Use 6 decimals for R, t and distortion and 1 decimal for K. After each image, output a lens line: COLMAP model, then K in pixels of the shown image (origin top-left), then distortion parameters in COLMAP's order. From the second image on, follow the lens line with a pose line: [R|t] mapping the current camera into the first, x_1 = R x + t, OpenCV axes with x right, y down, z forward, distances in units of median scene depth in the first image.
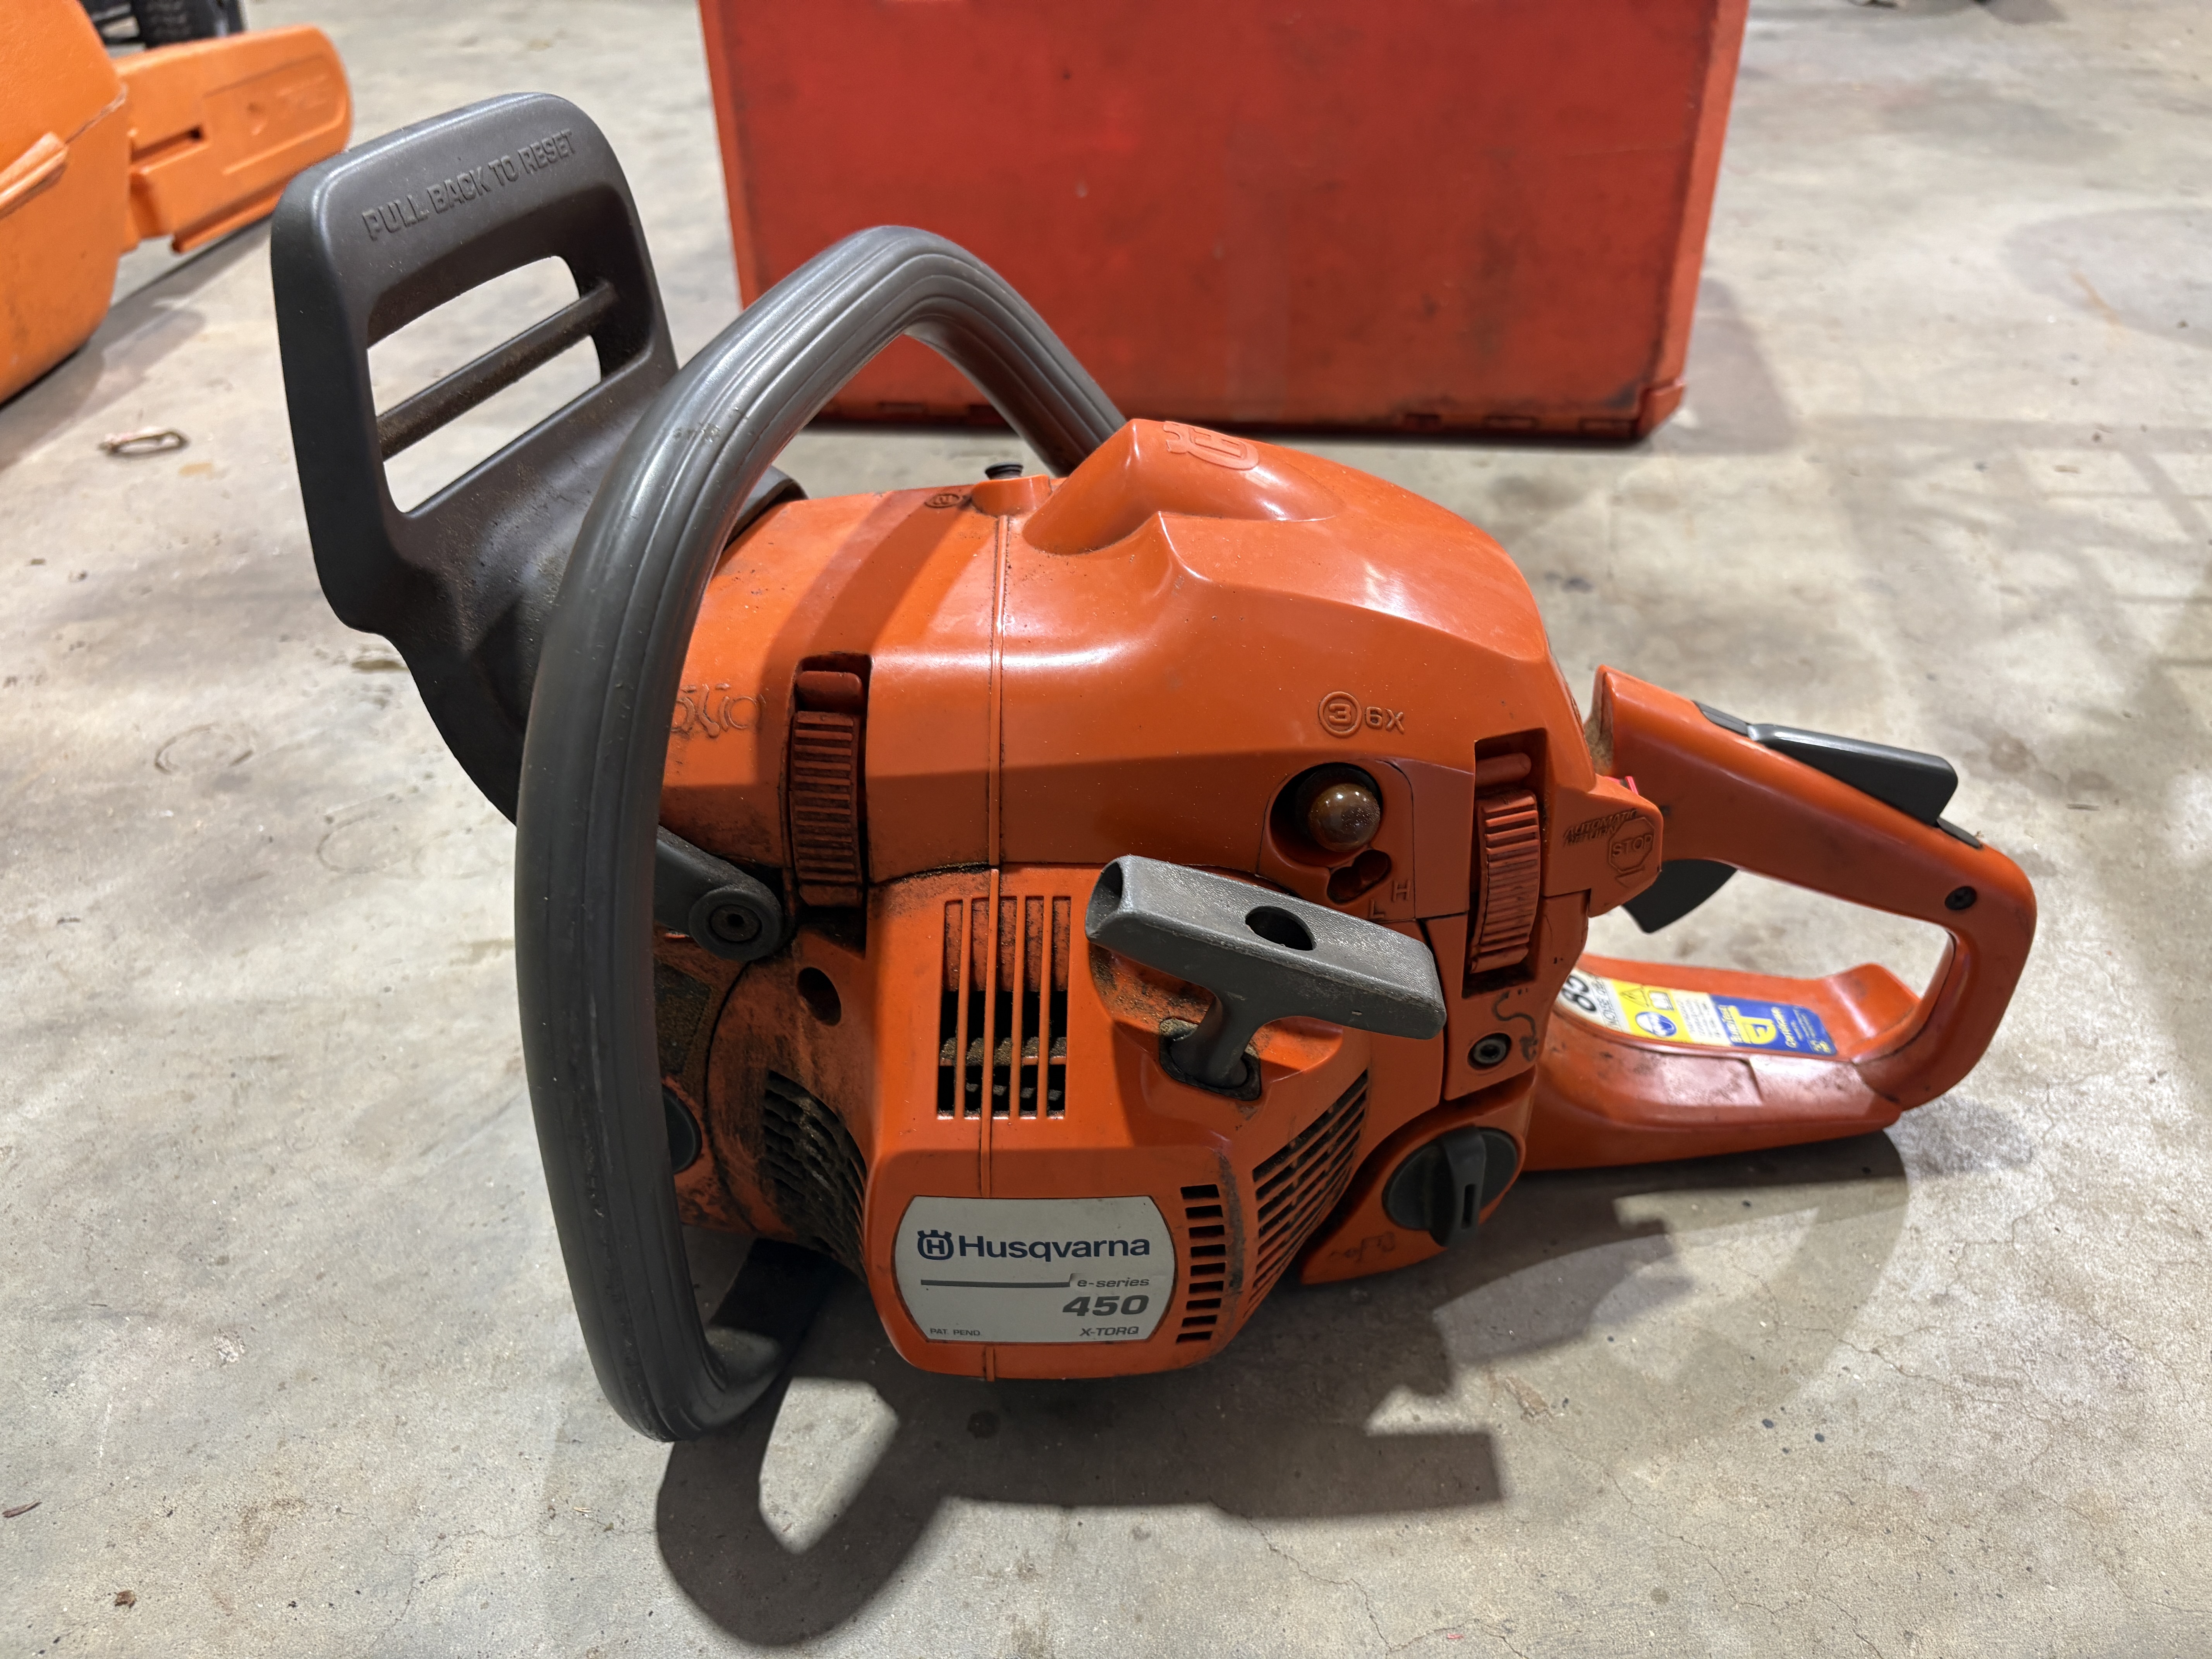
lens RADIAL K [[1740.0, 0, 1091.8], [0, 1740.0, 866.2], [0, 0, 1]] dist [0.052747, -0.073687]
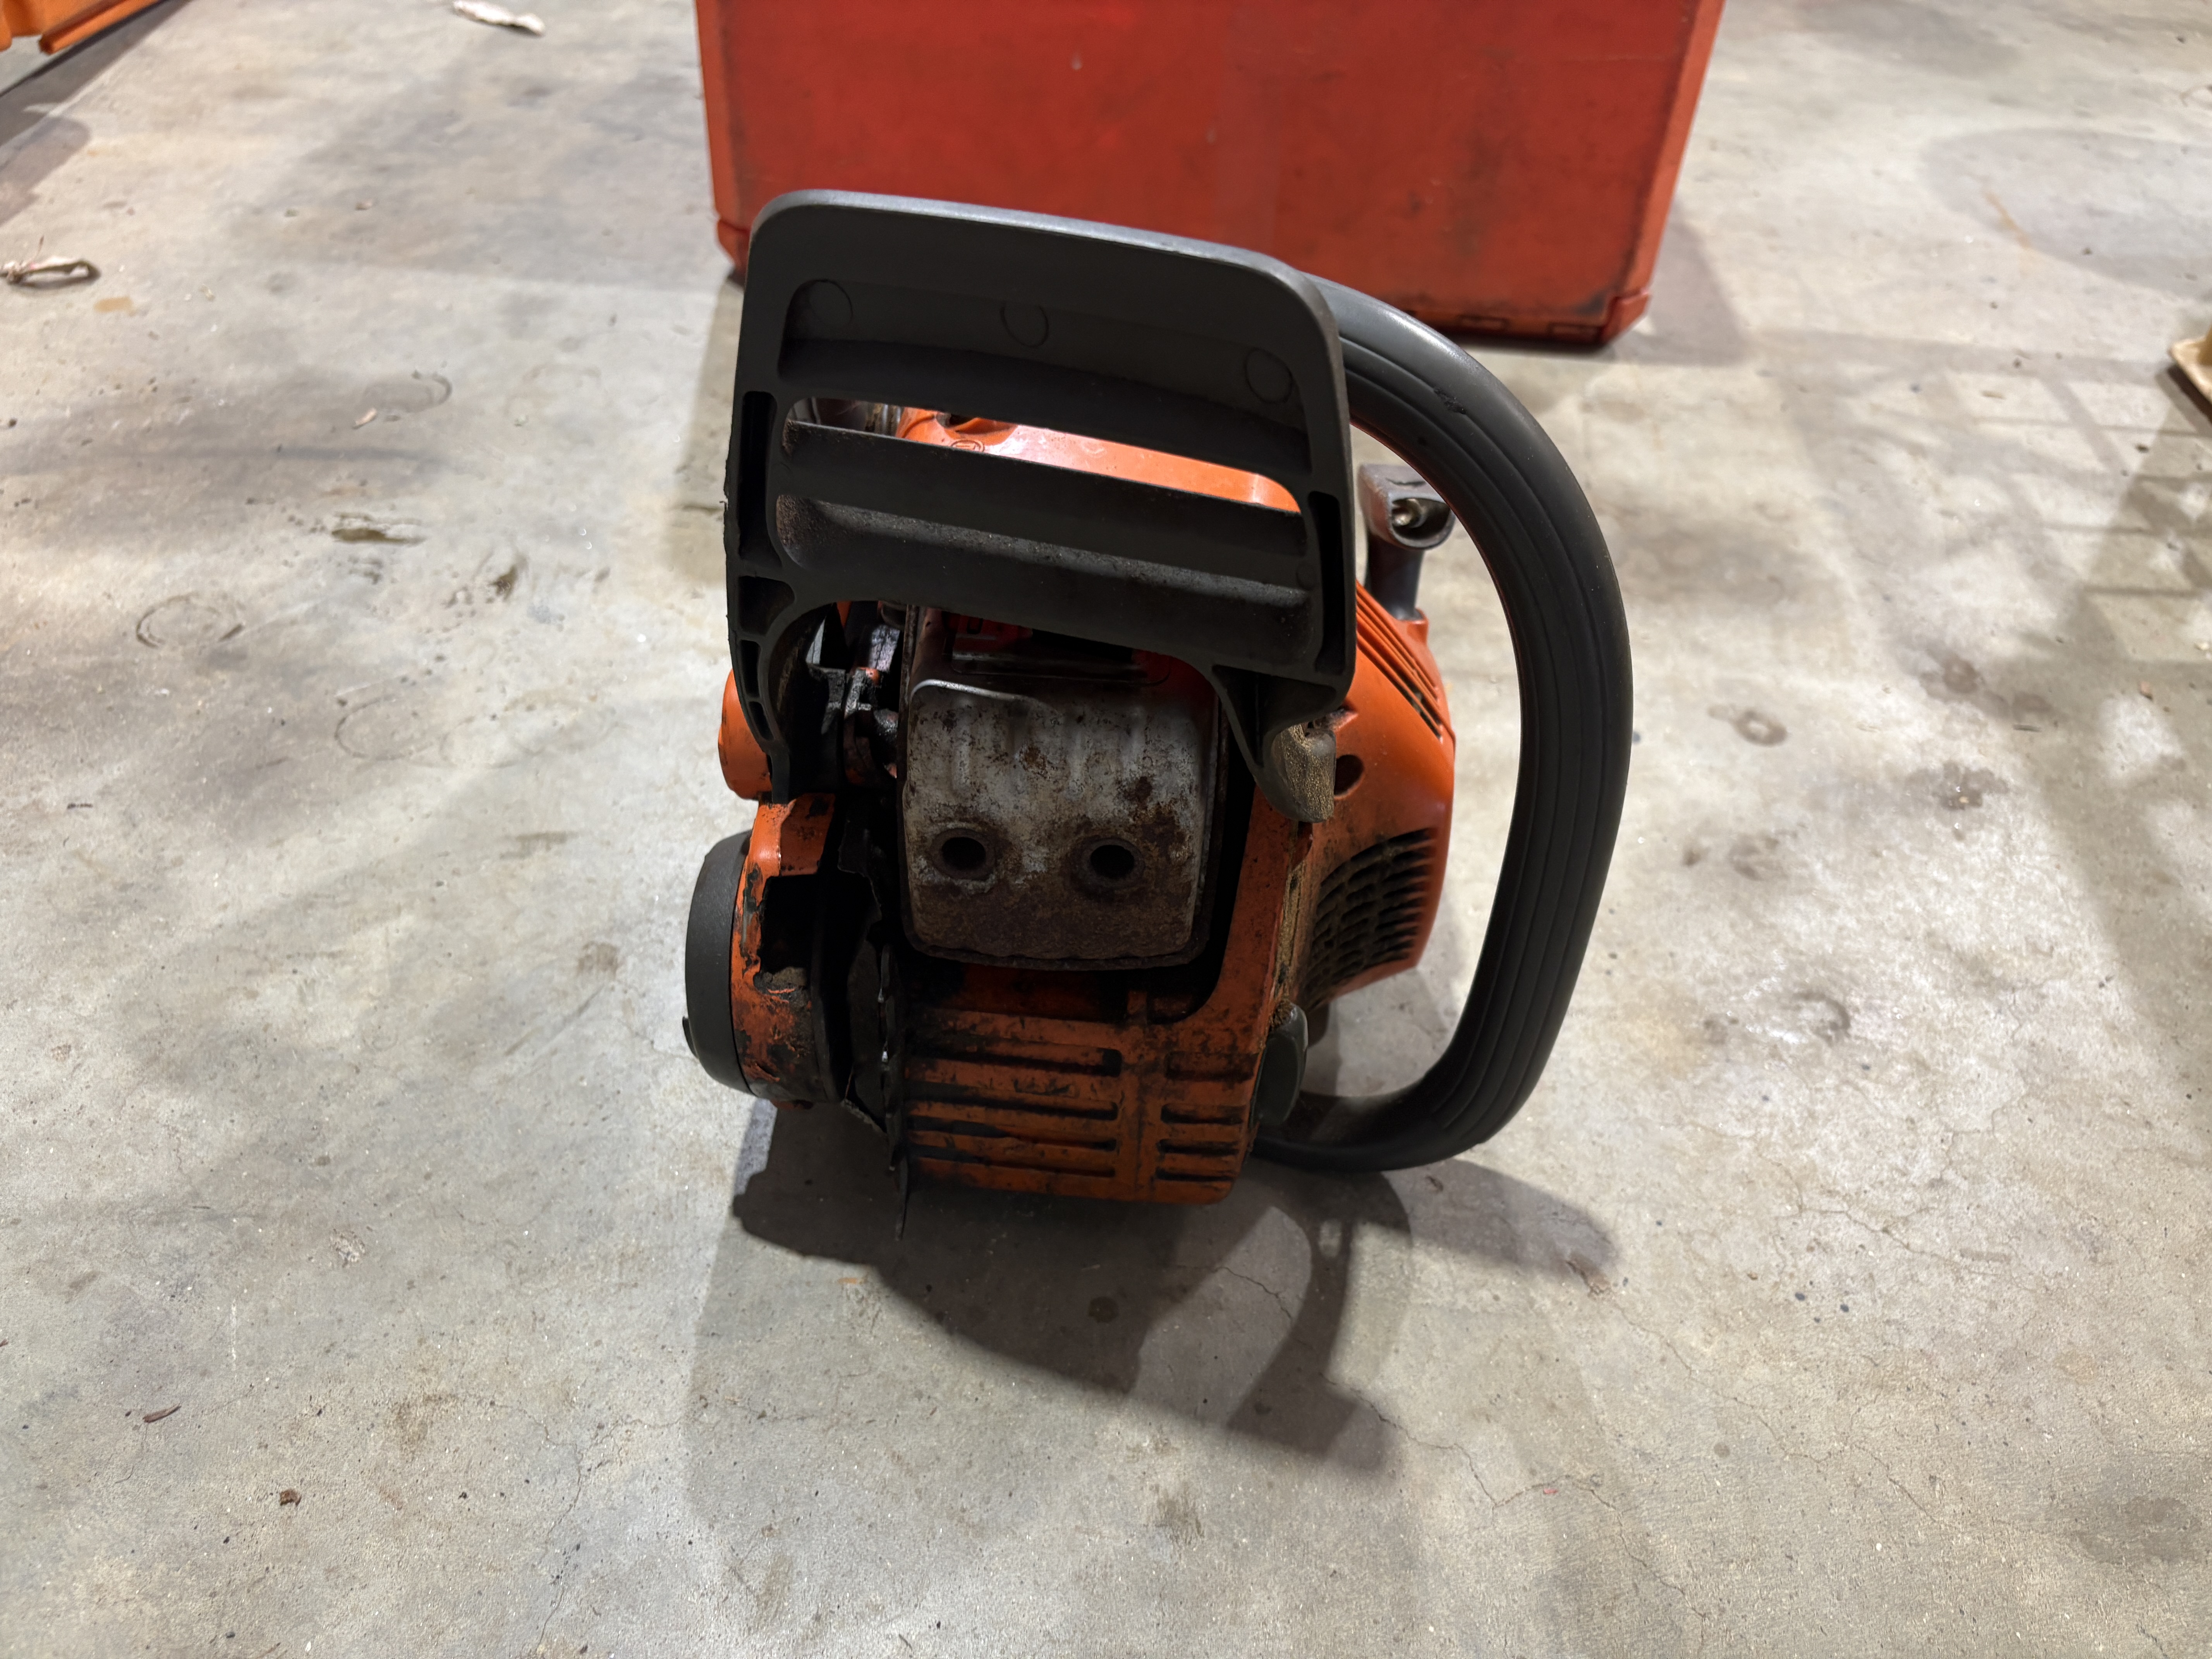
lens RADIAL K [[1740.0, 0, 1134.1], [0, 1740.0, 873.7], [0, 0, 1]] dist [0.052747, -0.073687]
pose [[0.992895, 0.010366, 0.118545, -0.120194], [-0.021092, 0.995756, 0.089588, -0.030347], [-0.117114, -0.091451, 0.988899, -0.025005]]
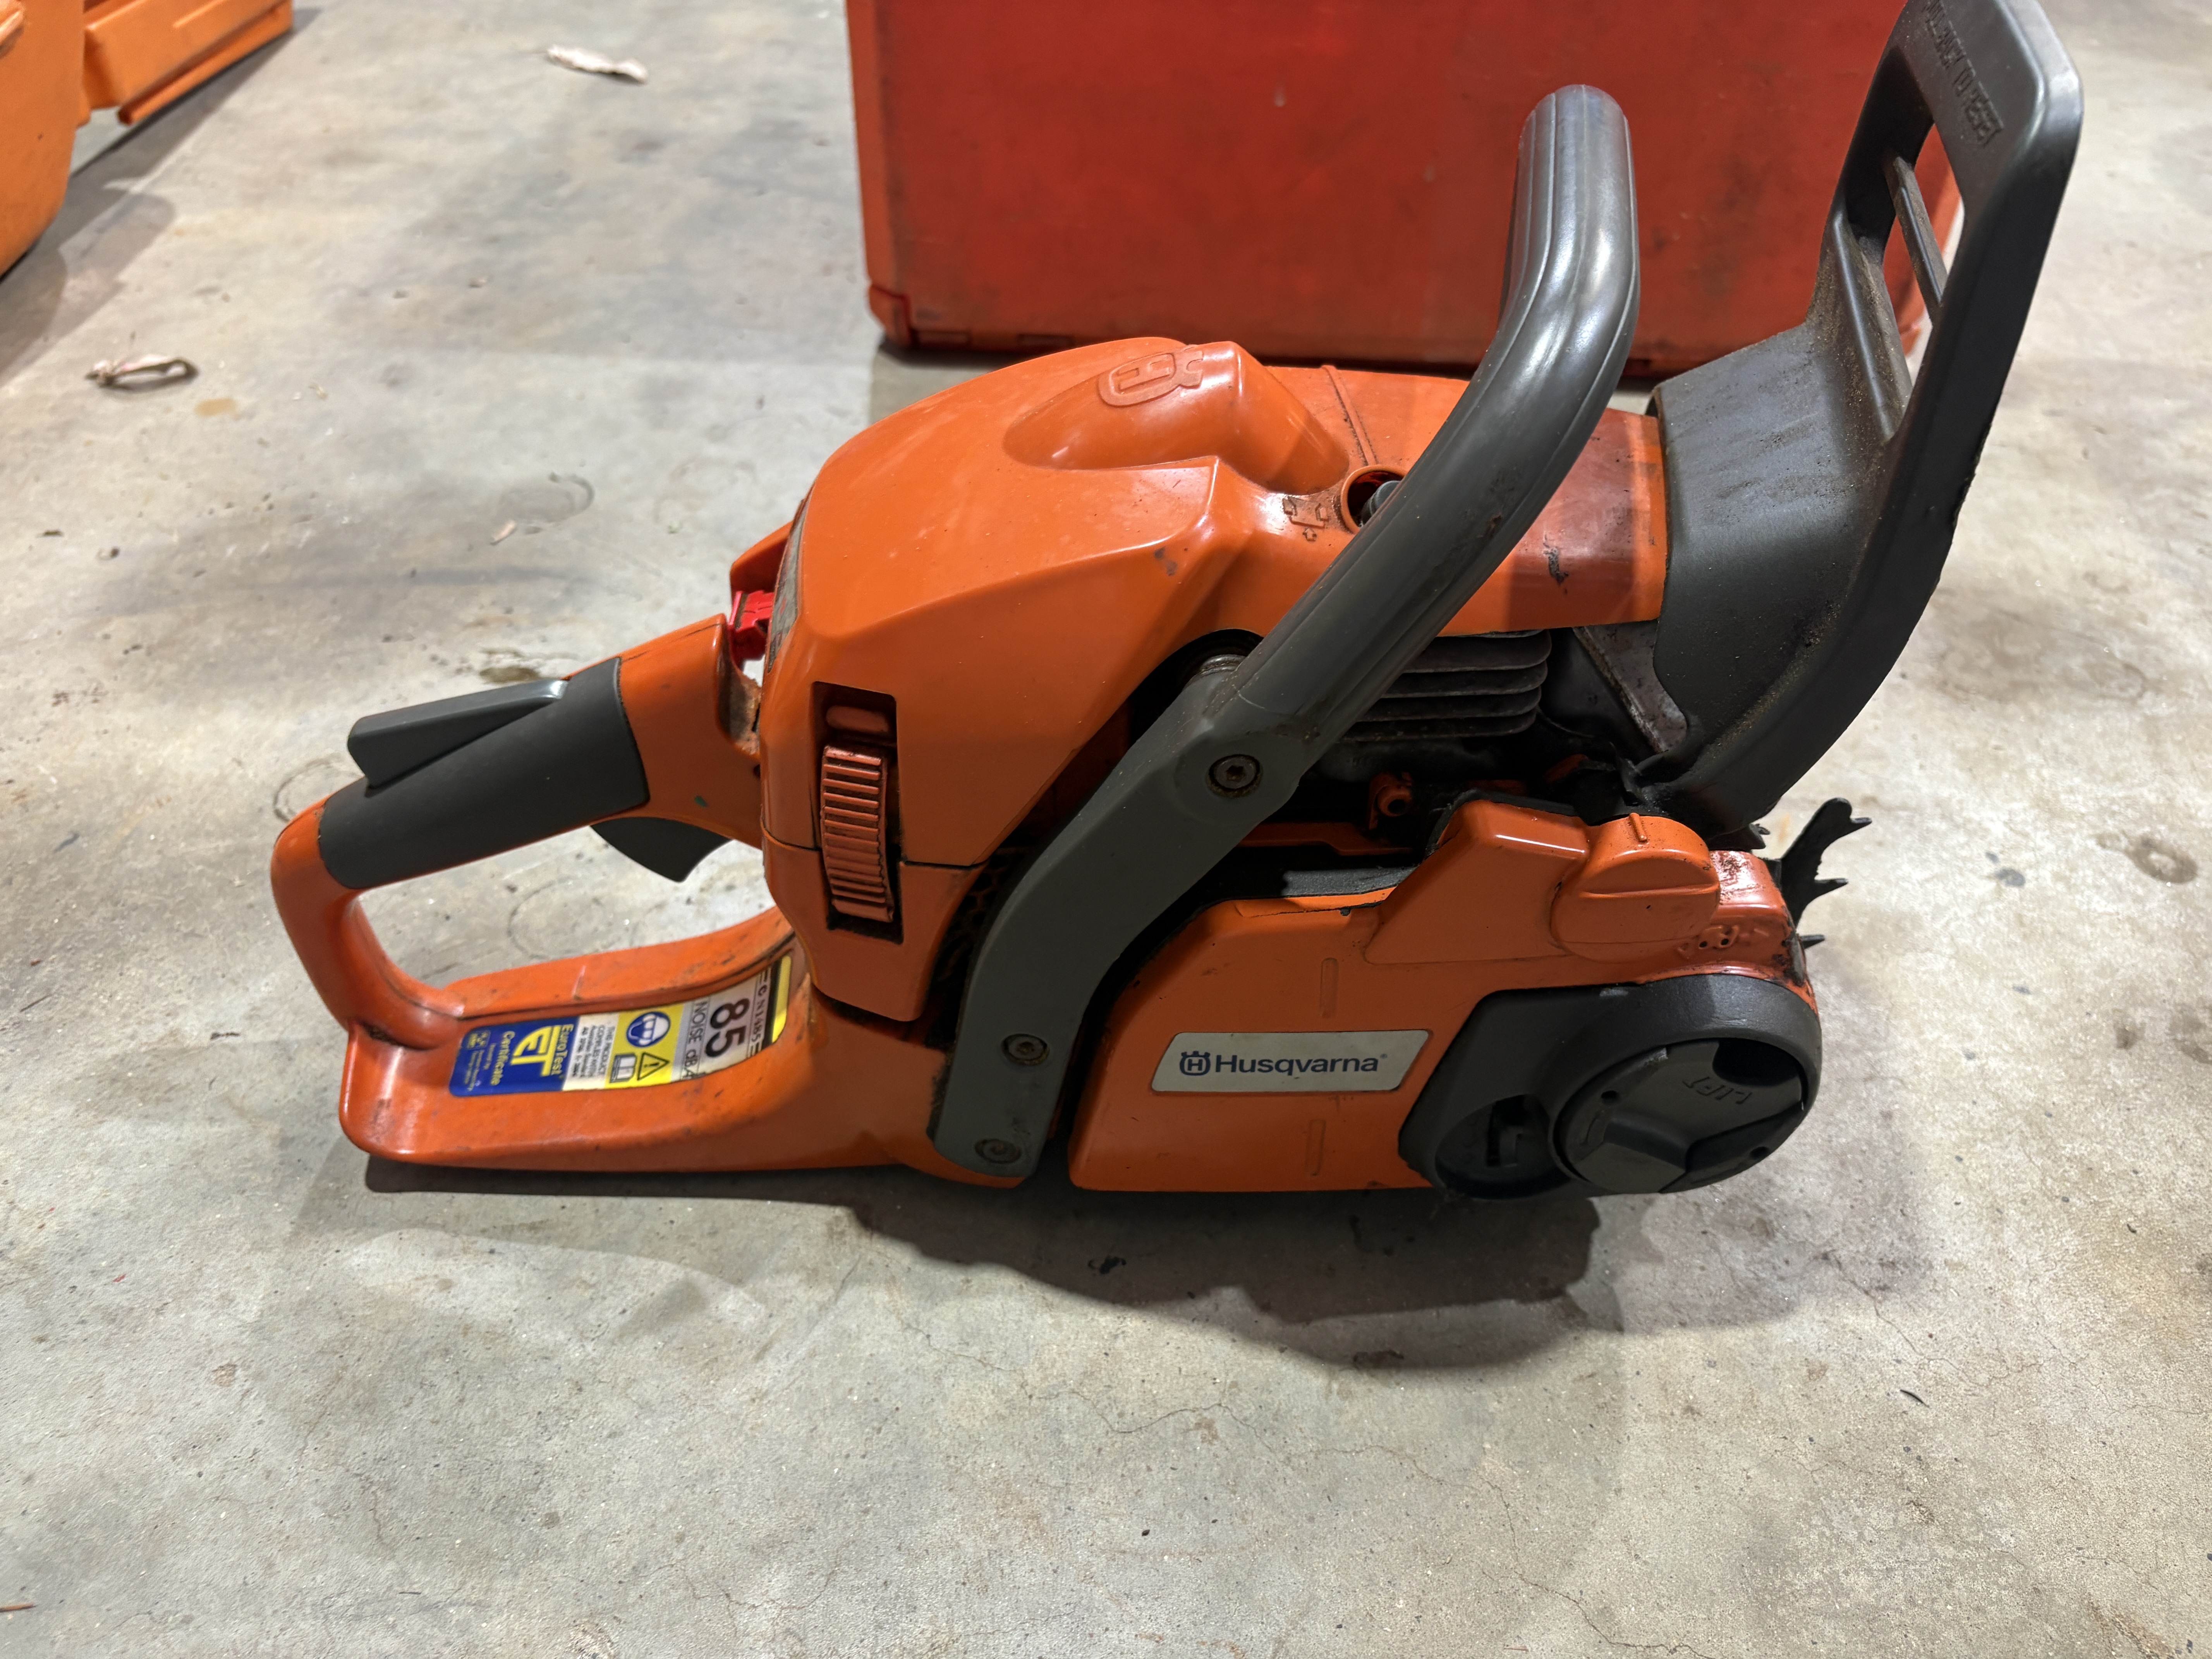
lens RADIAL K [[1740.0, 0, 1135.4], [0, 1740.0, 880.6], [0, 0, 1]] dist [0.052747, -0.073687]
pose [[0.995898, -0.017374, 0.088804, -0.226814], [0.009184, 0.995734, 0.091818, -0.111702], [-0.090021, -0.090625, 0.991808, 0.150734]]
